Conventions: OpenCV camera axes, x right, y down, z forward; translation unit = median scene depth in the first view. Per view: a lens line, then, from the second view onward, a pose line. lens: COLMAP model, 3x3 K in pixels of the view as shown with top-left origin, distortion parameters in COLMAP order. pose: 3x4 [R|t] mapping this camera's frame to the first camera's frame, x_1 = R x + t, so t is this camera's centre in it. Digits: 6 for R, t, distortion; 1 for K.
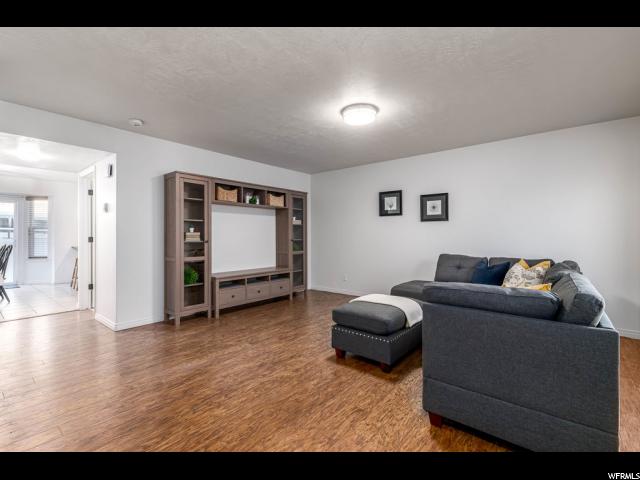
lens RADIAL K [[292.0, 0, 320.8], [0, 292.0, 236.7], [0, 0, 1]] dist [0.010003, -0.000604]
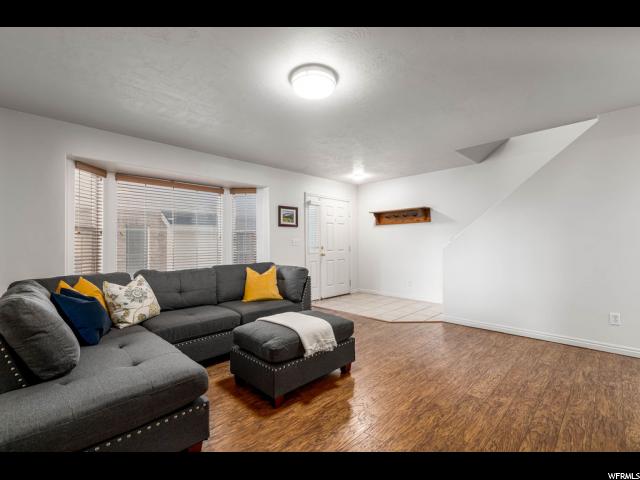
lens RADIAL K [[292.0, 0, 323.1], [0, 292.0, 241.1], [0, 0, 1]] dist [0.010003, -0.000604]
pose [[-0.995872, 0.010996, 0.090103, 0.043477], [0.010371, 0.999919, -0.007397, -0.001556], [-0.090177, -0.006432, -0.995905, 1.662618]]
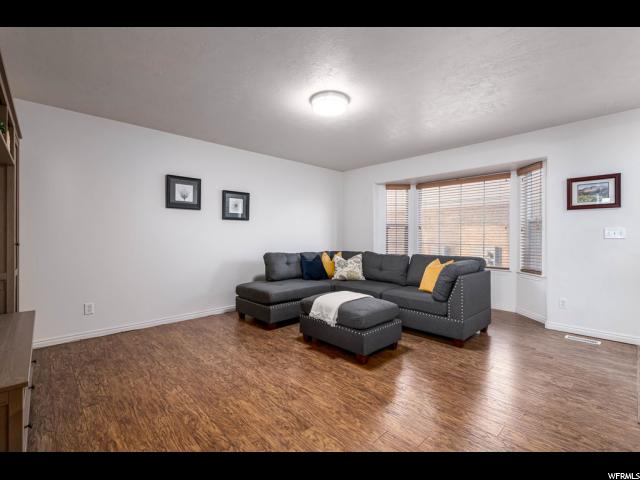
lens RADIAL K [[292.0, 0, 320.5], [0, 292.0, 238.4], [0, 0, 1]] dist [0.010003, -0.000604]
pose [[0.127544, -0.005287, 0.991819, -0.755321], [0.000788, 0.999986, 0.005229, 0.002965], [-0.991833, 0.000114, 0.127547, 0.868170]]
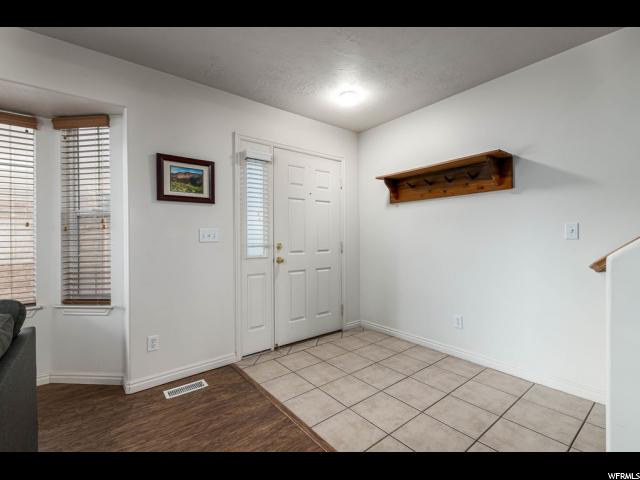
lens RADIAL K [[292.0, 0, 322.1], [0, 292.0, 239.0], [0, 0, 1]] dist [0.010003, -0.000604]
pose [[-0.978644, 0.005745, 0.205481, -0.111188], [0.006968, 0.999962, 0.005229, -0.001750], [-0.205443, 0.006549, -0.978647, 0.724260]]
